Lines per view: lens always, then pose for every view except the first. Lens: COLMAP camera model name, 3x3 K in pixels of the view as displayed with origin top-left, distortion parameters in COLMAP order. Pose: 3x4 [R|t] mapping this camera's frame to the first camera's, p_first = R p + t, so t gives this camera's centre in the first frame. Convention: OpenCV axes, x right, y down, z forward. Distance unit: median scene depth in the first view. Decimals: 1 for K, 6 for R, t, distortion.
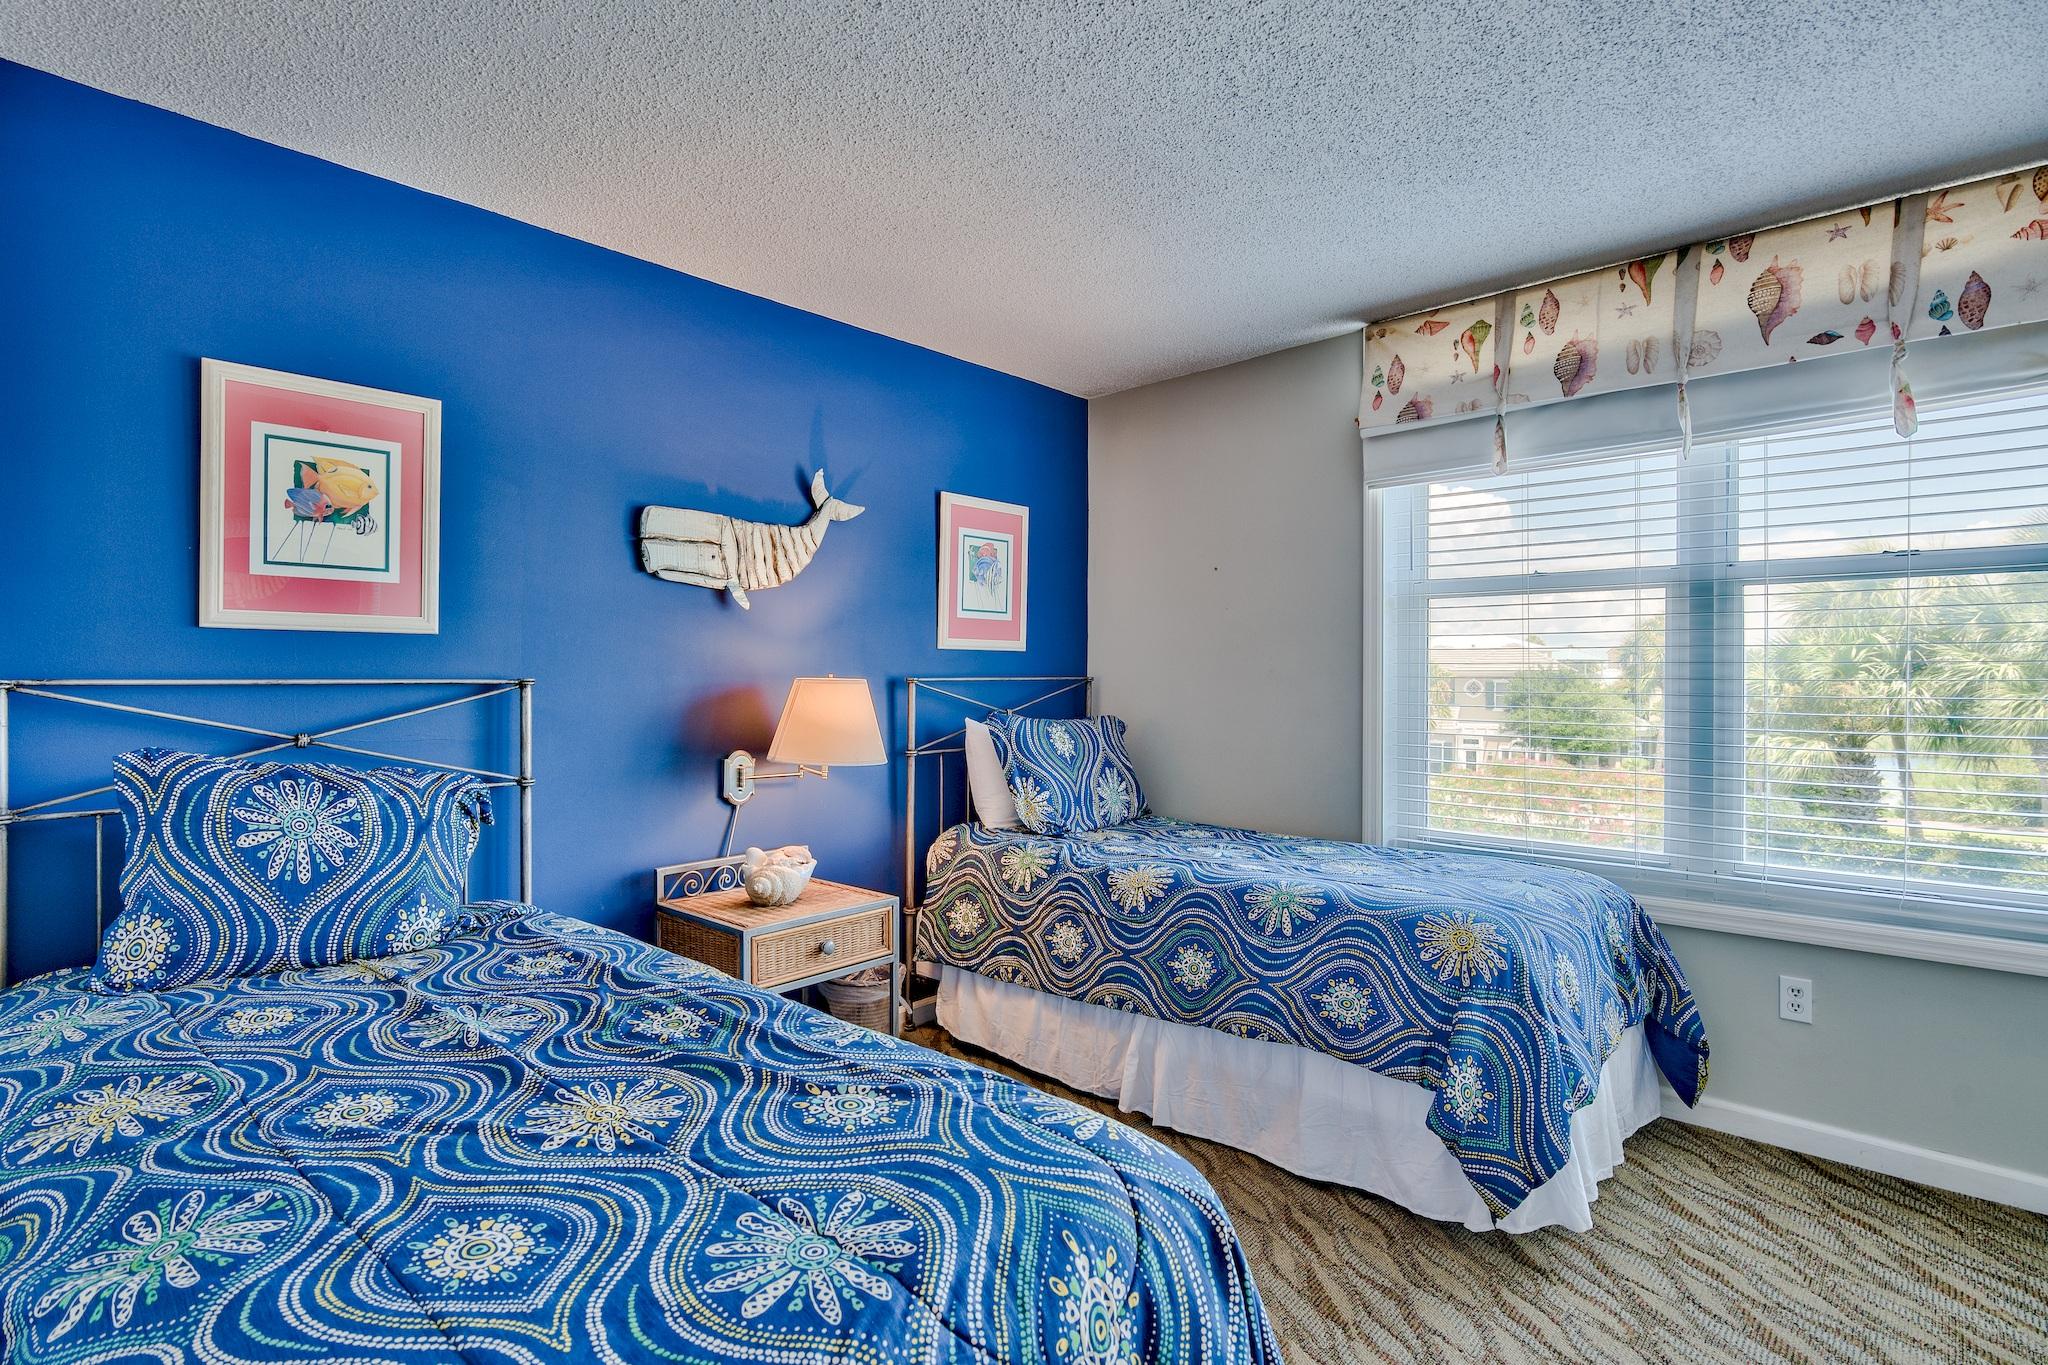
lens RADIAL K [[1022.5, 0, 1033.9], [0, 1022.5, 662.3], [0, 0, 1]] dist [-0.002552, 0.000070]
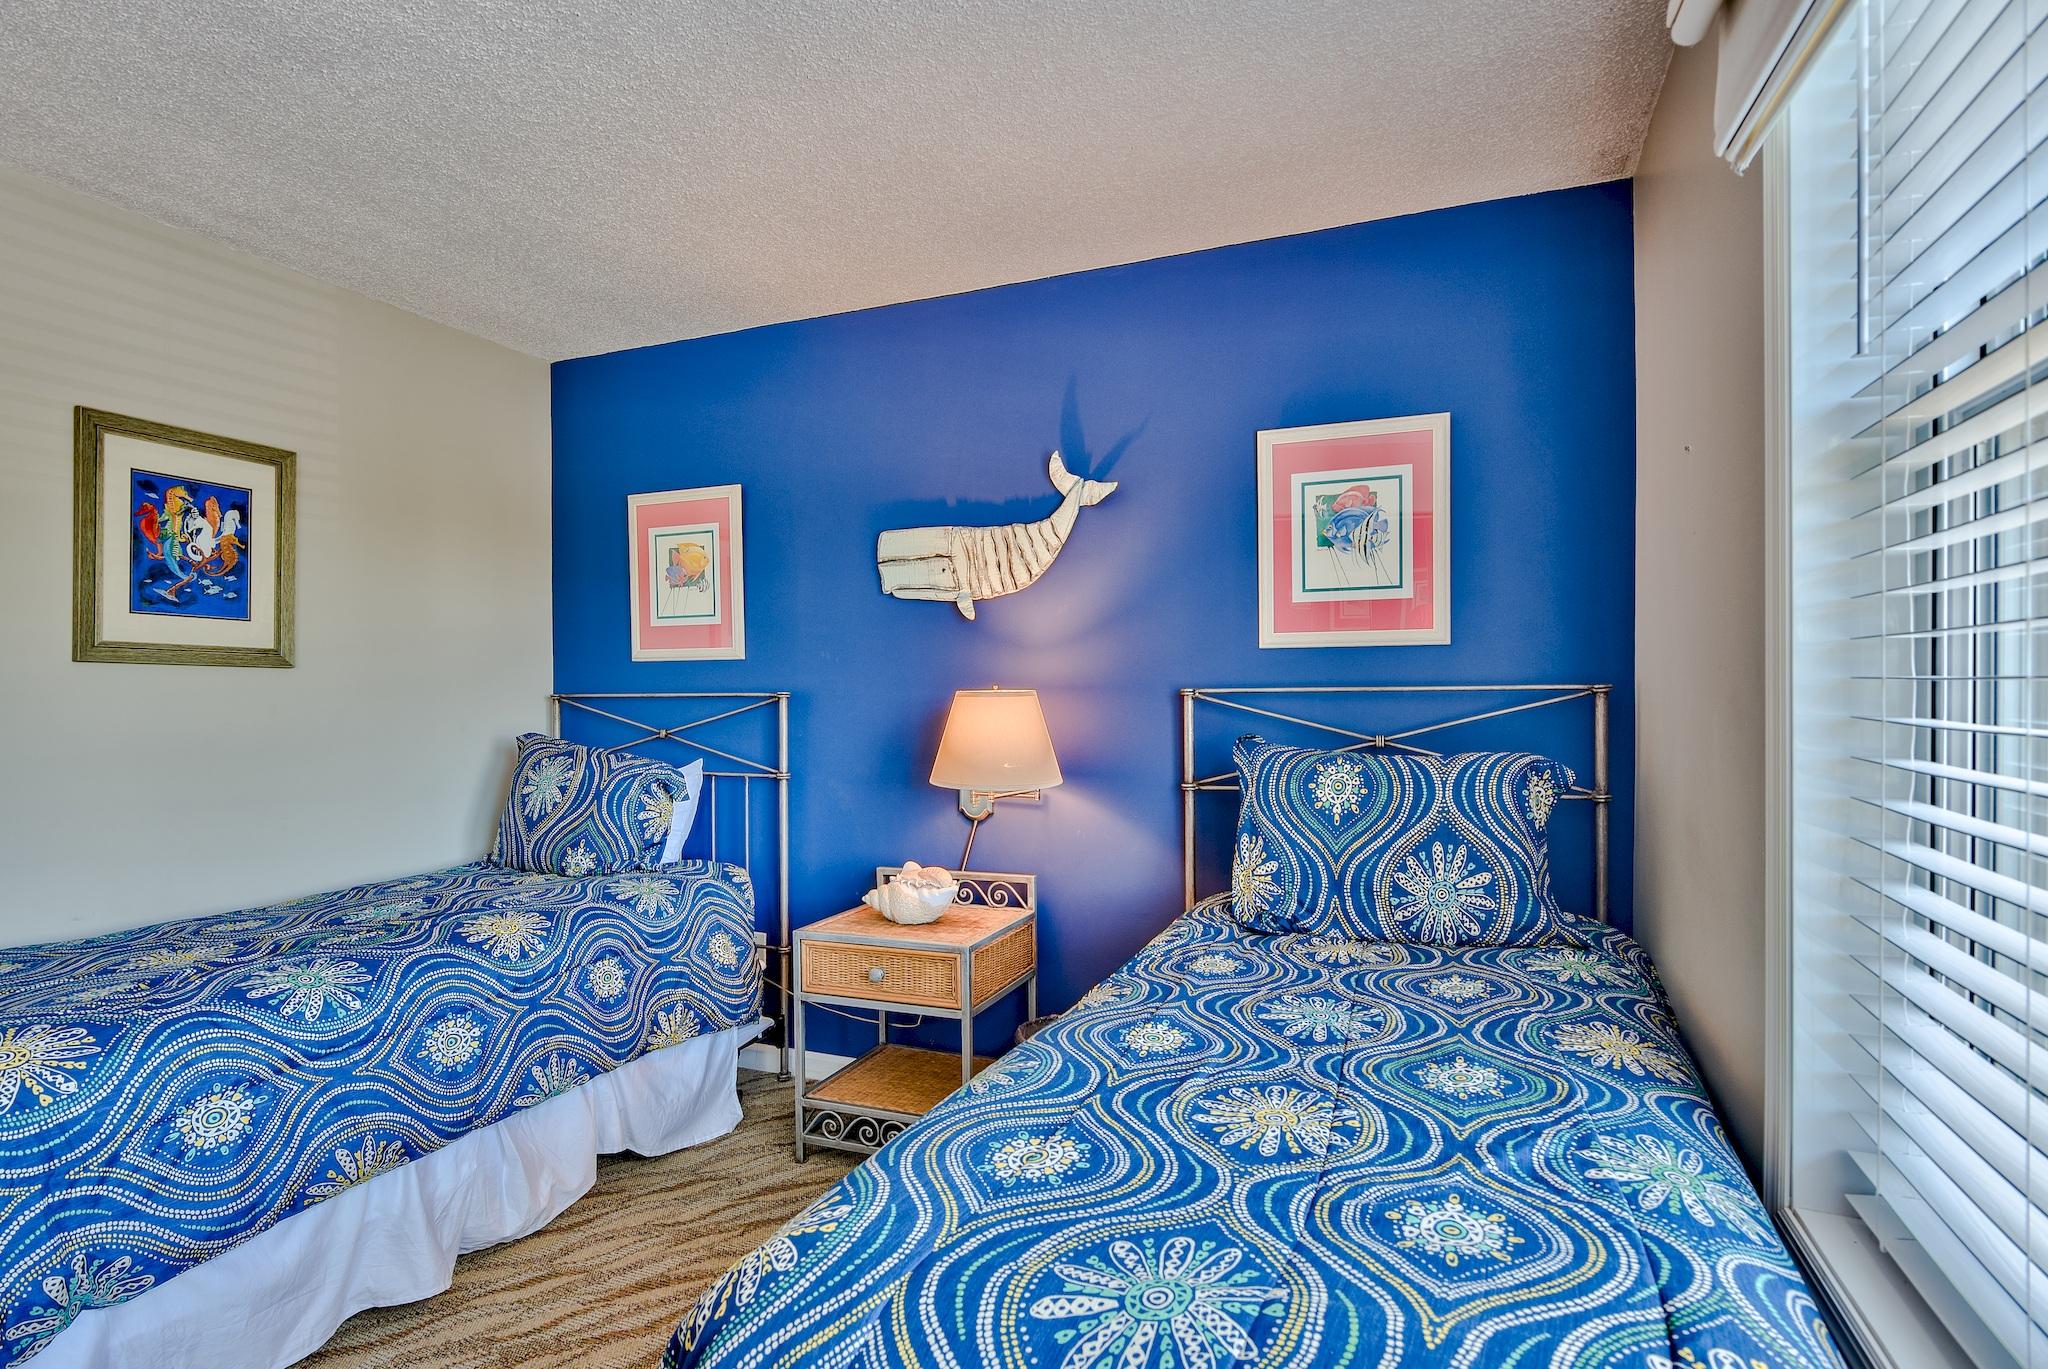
lens RADIAL K [[1002.6, 0, 1024.0], [0, 1002.6, 684.5], [0, 0, 1]] dist [0.001309, 0.000095]
pose [[0.347031, -0.004332, -0.937844, 0.614768], [0.021749, 0.999758, 0.003430, 0.008343], [0.937602, -0.021588, 0.347041, 0.693283]]
